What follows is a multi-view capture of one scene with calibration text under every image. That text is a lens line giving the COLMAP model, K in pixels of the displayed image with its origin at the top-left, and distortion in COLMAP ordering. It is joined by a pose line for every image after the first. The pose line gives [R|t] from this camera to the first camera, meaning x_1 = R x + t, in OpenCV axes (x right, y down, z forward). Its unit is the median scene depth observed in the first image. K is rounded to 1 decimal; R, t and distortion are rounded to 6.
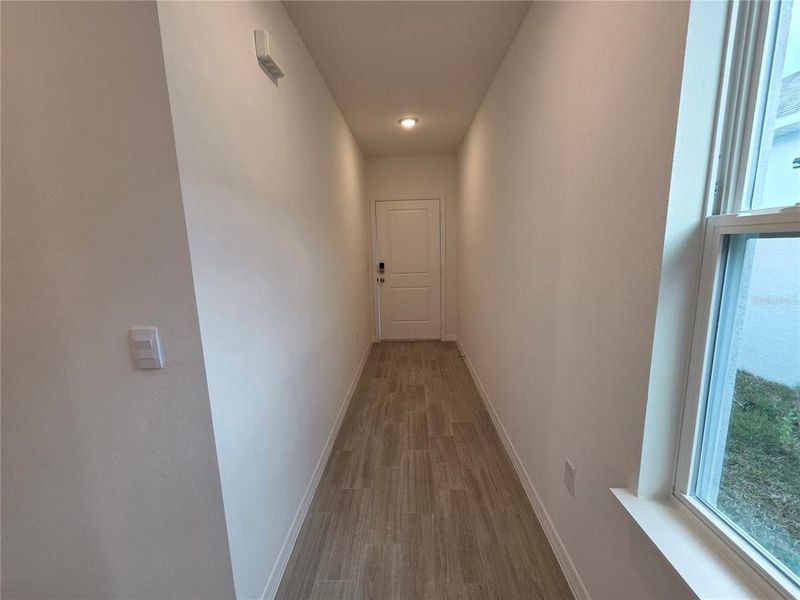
lens RADIAL K [[338.3, 0, 400.3], [0, 338.3, 301.4], [0, 0, 1]] dist [0.009644, -0.000120]
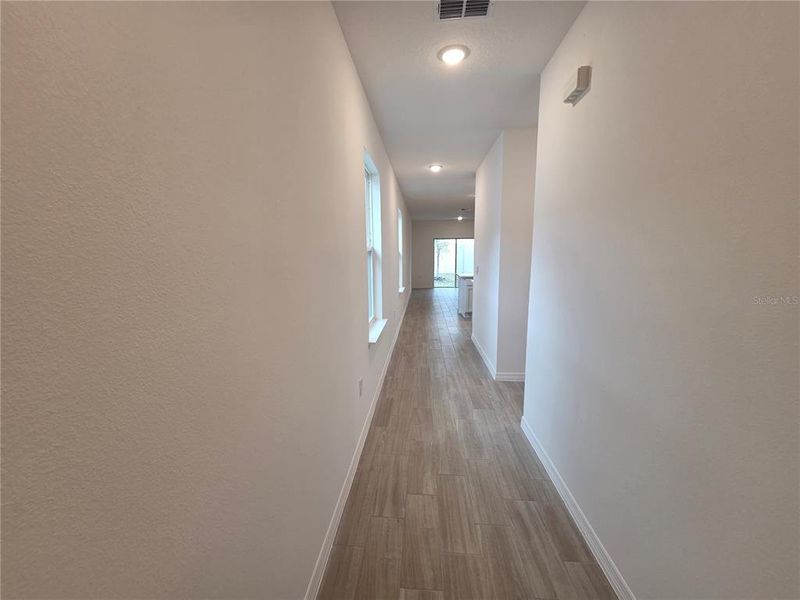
lens RADIAL K [[338.3, 0, 400.3], [0, 338.3, 300.2], [0, 0, 1]] dist [0.009644, -0.000120]
pose [[-0.998597, 0.031522, 0.042556, 0.151230], [0.042777, 0.953835, 0.297268, -0.287797], [-0.031221, 0.298671, -0.953845, 1.795337]]
